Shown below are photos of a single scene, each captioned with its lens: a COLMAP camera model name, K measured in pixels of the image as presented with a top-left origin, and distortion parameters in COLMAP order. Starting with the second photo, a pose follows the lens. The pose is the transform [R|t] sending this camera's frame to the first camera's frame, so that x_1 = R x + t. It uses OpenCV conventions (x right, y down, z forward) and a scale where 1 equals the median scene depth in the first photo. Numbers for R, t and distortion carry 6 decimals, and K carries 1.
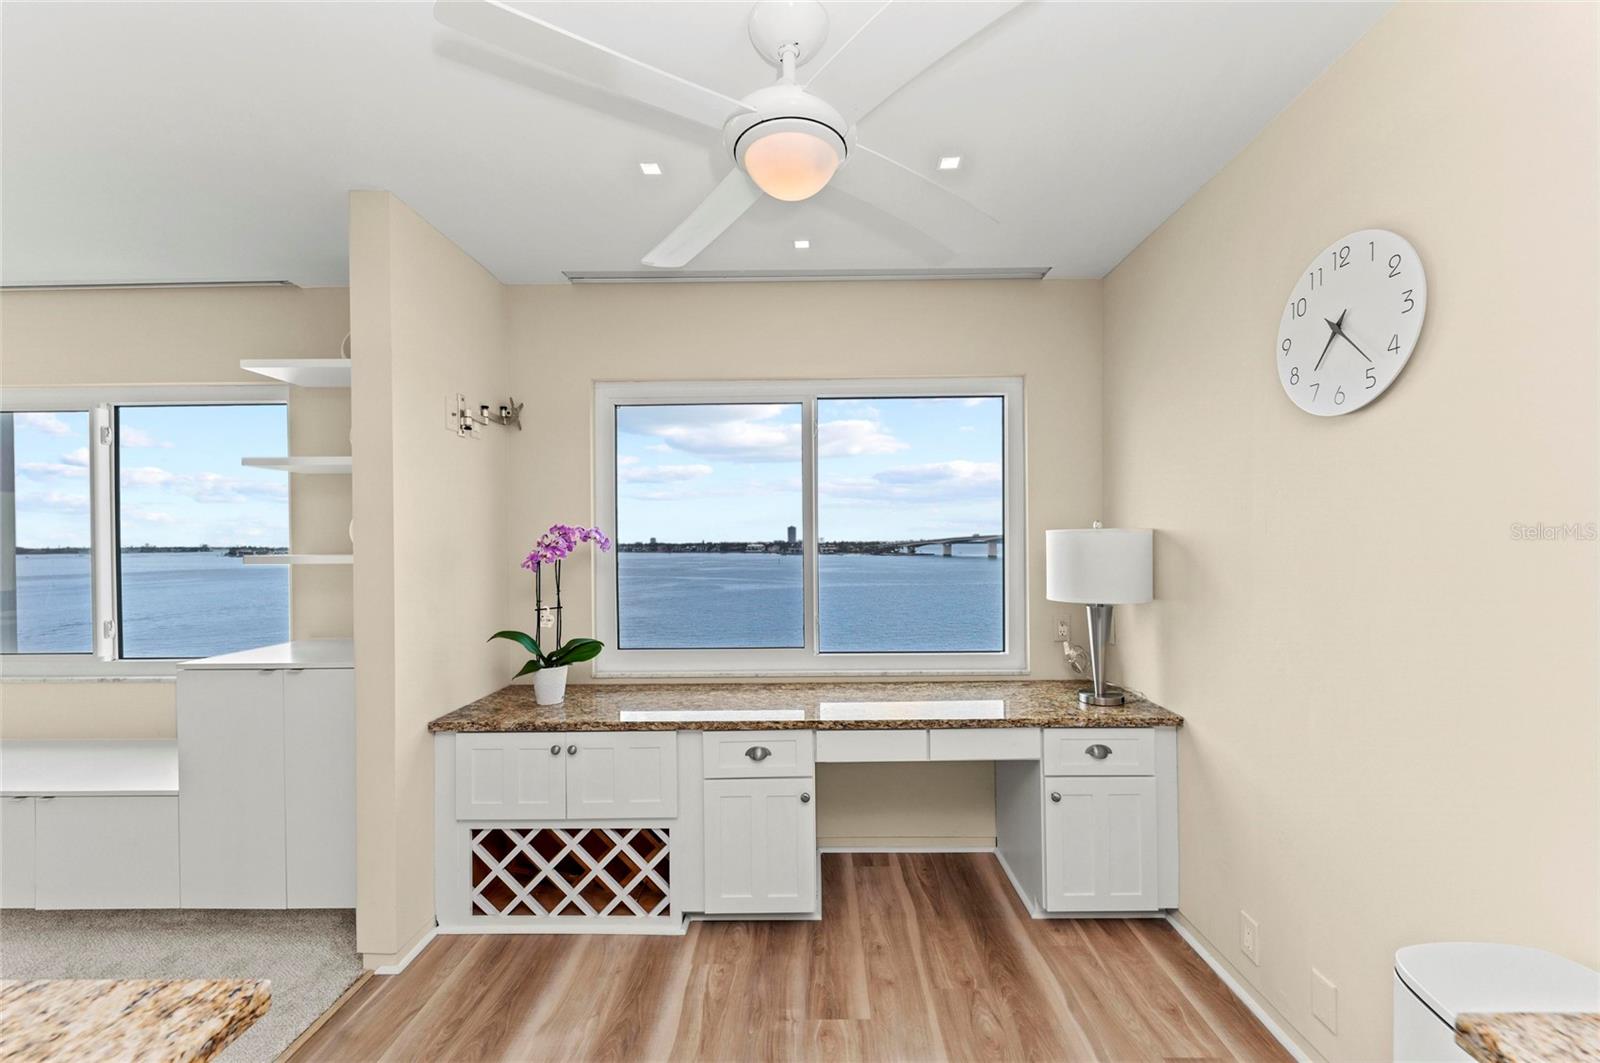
lens RADIAL K [[628.0, 0, 808.0], [0, 628.0, 542.8], [0, 0, 1]] dist [0.000702, 0.000057]
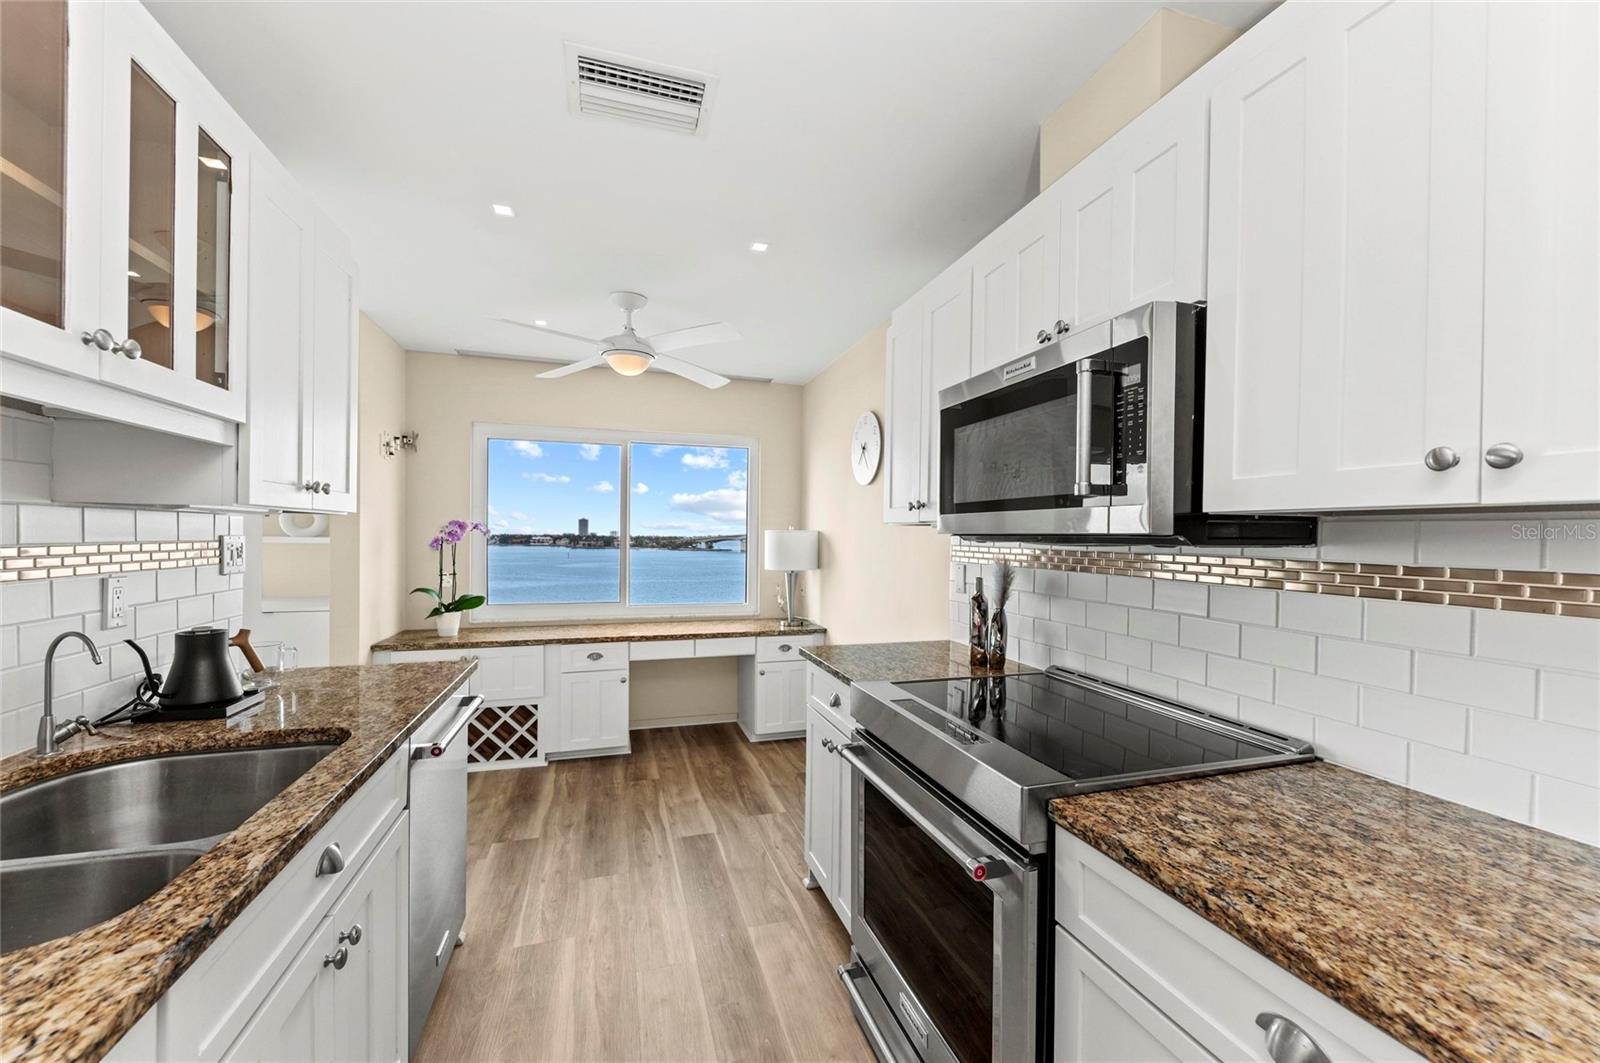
lens RADIAL K [[628.0, 0, 808.0], [0, 628.0, 542.8], [0, 0, 1]] dist [0.000702, 0.000057]
pose [[0.949594, 0.015829, 0.313084, -0.067905], [-0.018068, 0.999828, 0.004251, 0.006179], [-0.312963, -0.009693, 0.949716, -0.801094]]
